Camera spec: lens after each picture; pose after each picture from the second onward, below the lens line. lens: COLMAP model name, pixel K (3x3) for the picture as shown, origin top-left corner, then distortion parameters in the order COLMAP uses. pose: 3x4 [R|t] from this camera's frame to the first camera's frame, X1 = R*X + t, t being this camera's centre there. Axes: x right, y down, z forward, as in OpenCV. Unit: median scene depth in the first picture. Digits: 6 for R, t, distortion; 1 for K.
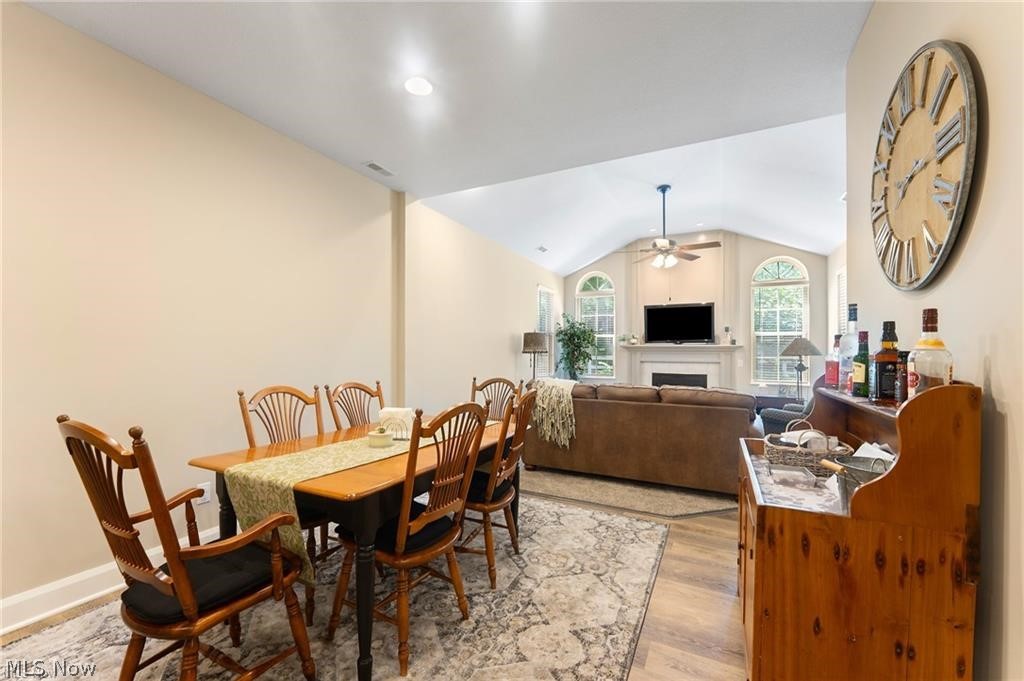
lens RADIAL K [[415.4, 0, 513.1], [0, 415.4, 356.0], [0, 0, 1]] dist [-0.000100, -0.000016]
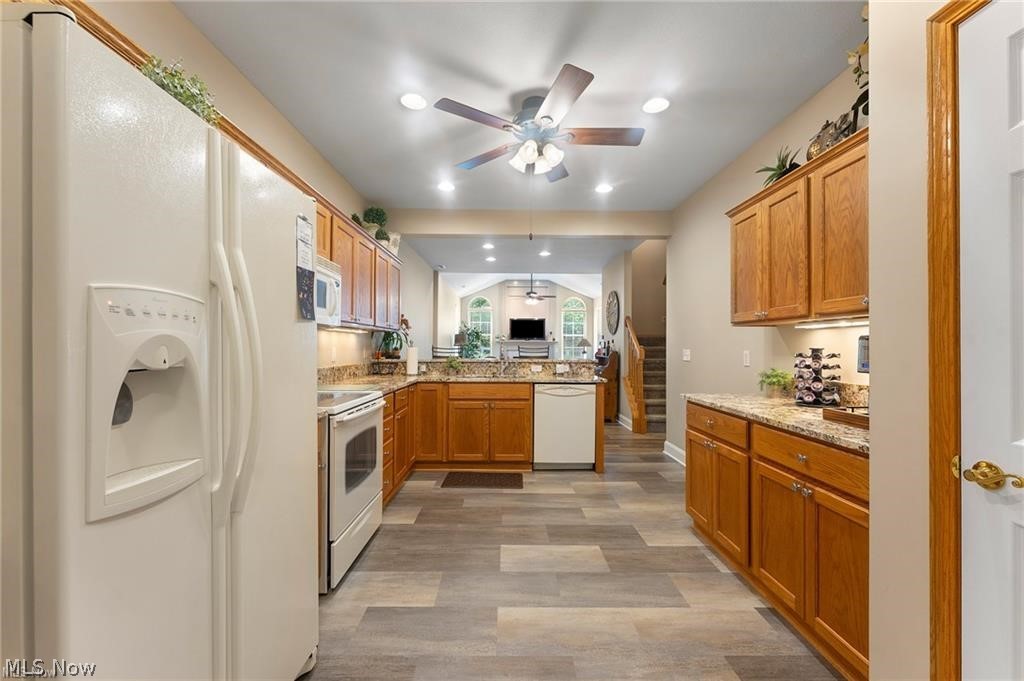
lens RADIAL K [[416.2, 0, 510.1], [0, 416.2, 342.8], [0, 0, 1]] dist [-0.000806, -0.000044]
pose [[0.894494, 0.000782, 0.447079, -0.509126], [0.003658, 0.999952, -0.009068, -0.002009], [-0.447064, 0.009747, 0.894449, -0.626719]]
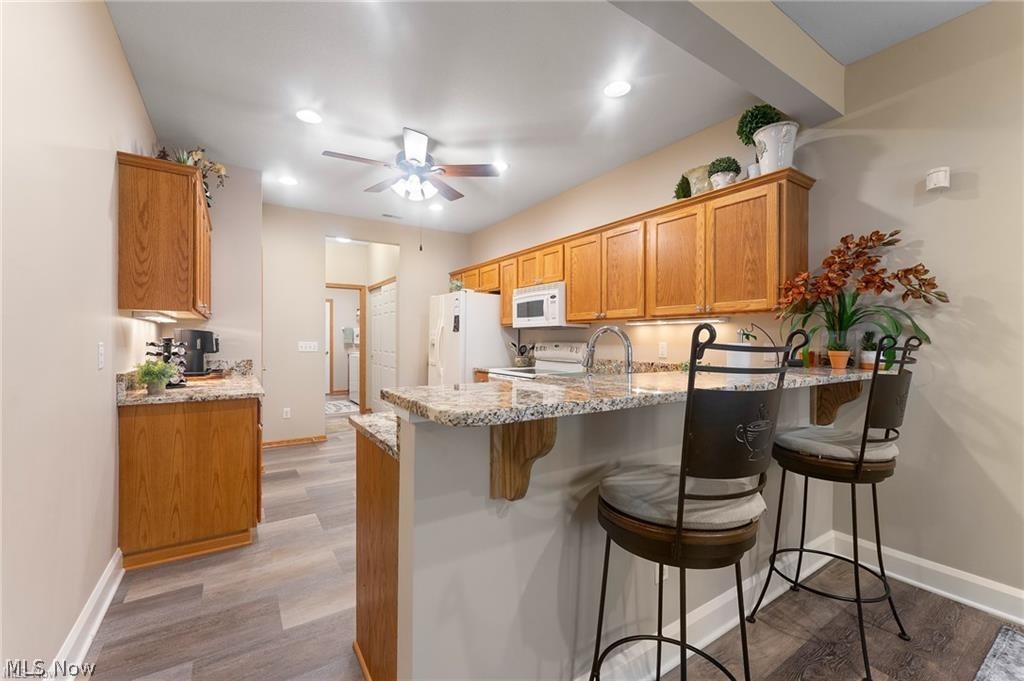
lens RADIAL K [[416.2, 0, 510.1], [0, 416.2, 342.8], [0, 0, 1]] dist [-0.000806, -0.000044]
pose [[-0.508070, -0.005385, -0.861299, 0.030845], [-0.012281, 0.999924, 0.000993, 0.000384], [0.861228, 0.011083, -0.508098, 0.034826]]
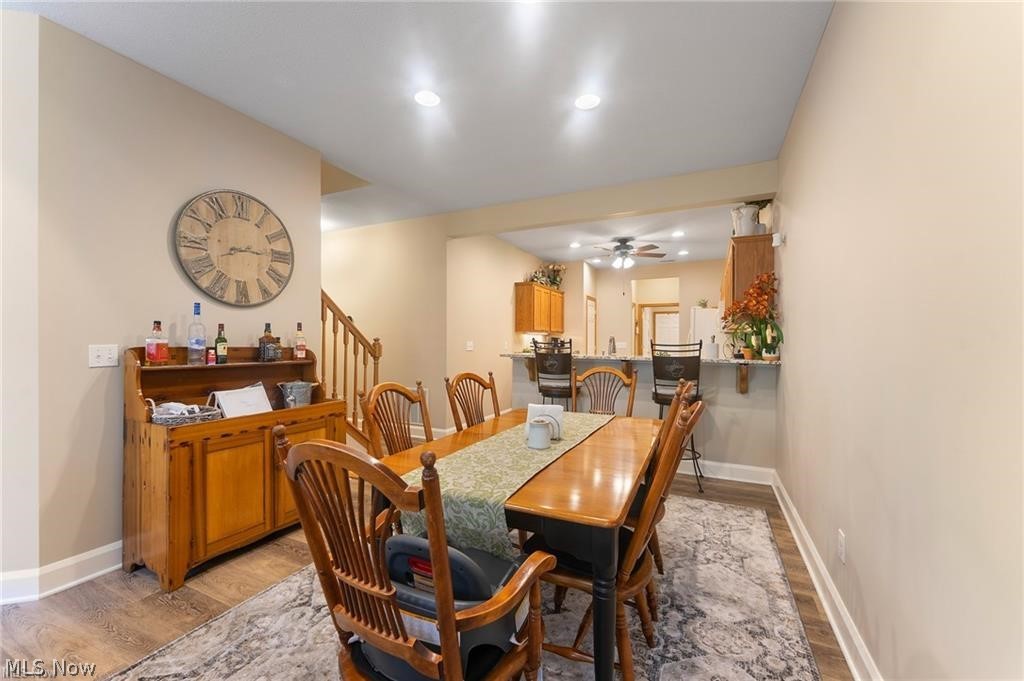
lens RADIAL K [[414.1, 0, 501.2], [0, 414.1, 337.8], [0, 0, 1]] dist [-0.000317, -0.000078]
pose [[-0.999794, -0.012716, 0.015792, -0.071311], [-0.012709, 0.999919, 0.000534, -0.006929], [-0.015798, 0.000333, -0.999875, 0.611068]]
